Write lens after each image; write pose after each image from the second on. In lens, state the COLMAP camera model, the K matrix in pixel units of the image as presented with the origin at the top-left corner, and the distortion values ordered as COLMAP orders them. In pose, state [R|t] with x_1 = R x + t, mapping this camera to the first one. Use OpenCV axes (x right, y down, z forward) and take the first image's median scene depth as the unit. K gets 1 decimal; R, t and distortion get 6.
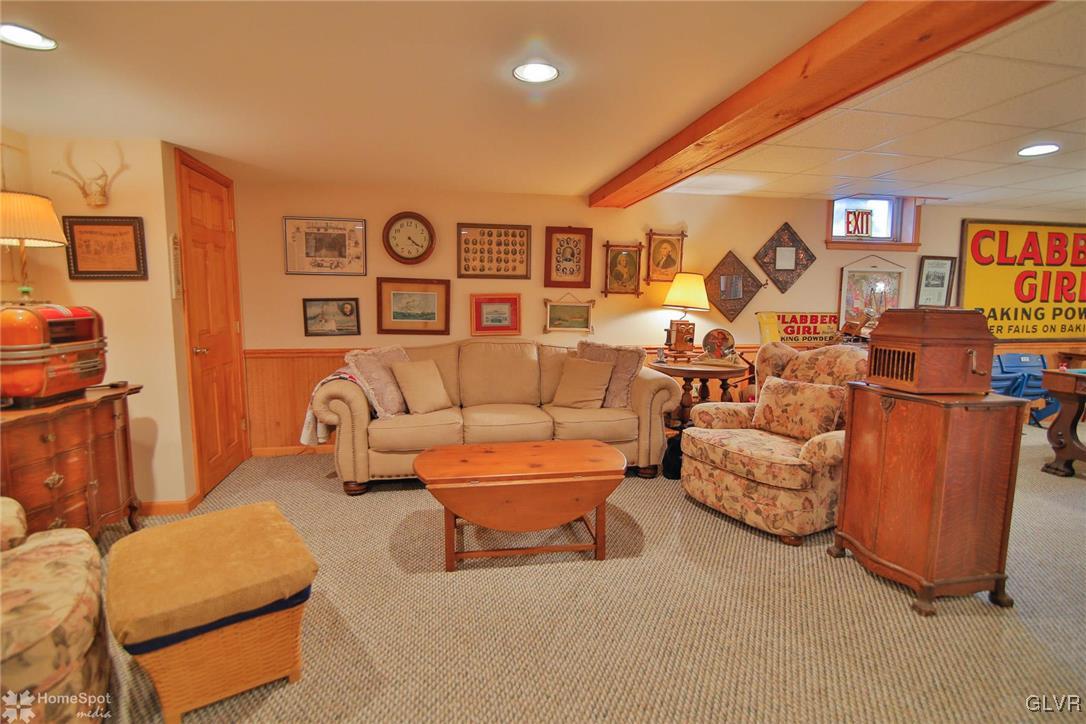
lens RADIAL K [[526.6, 0, 541.2], [0, 526.6, 360.4], [0, 0, 1]] dist [-0.017990, 0.000789]
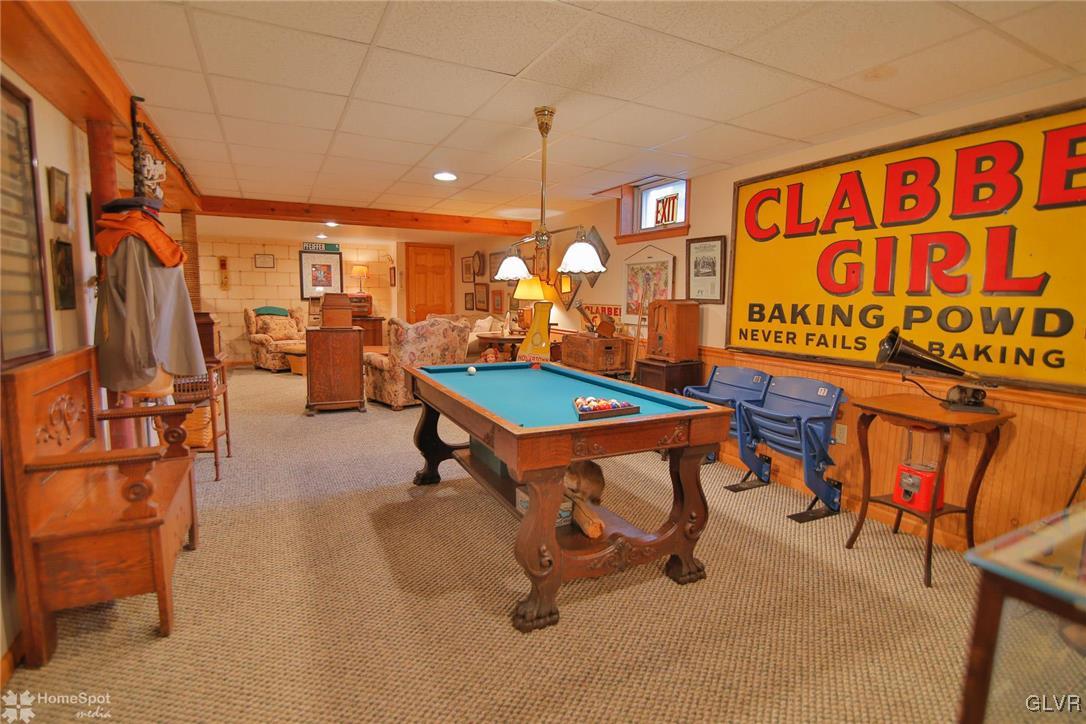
lens RADIAL K [[526.6, 0, 541.2], [0, 526.6, 356.5], [0, 0, 1]] dist [-0.017990, 0.000789]
pose [[0.282326, 0.108787, -0.953131, 1.430789], [-0.127720, 0.988967, 0.075045, -0.046774], [0.950779, 0.100546, 0.293105, 0.528569]]
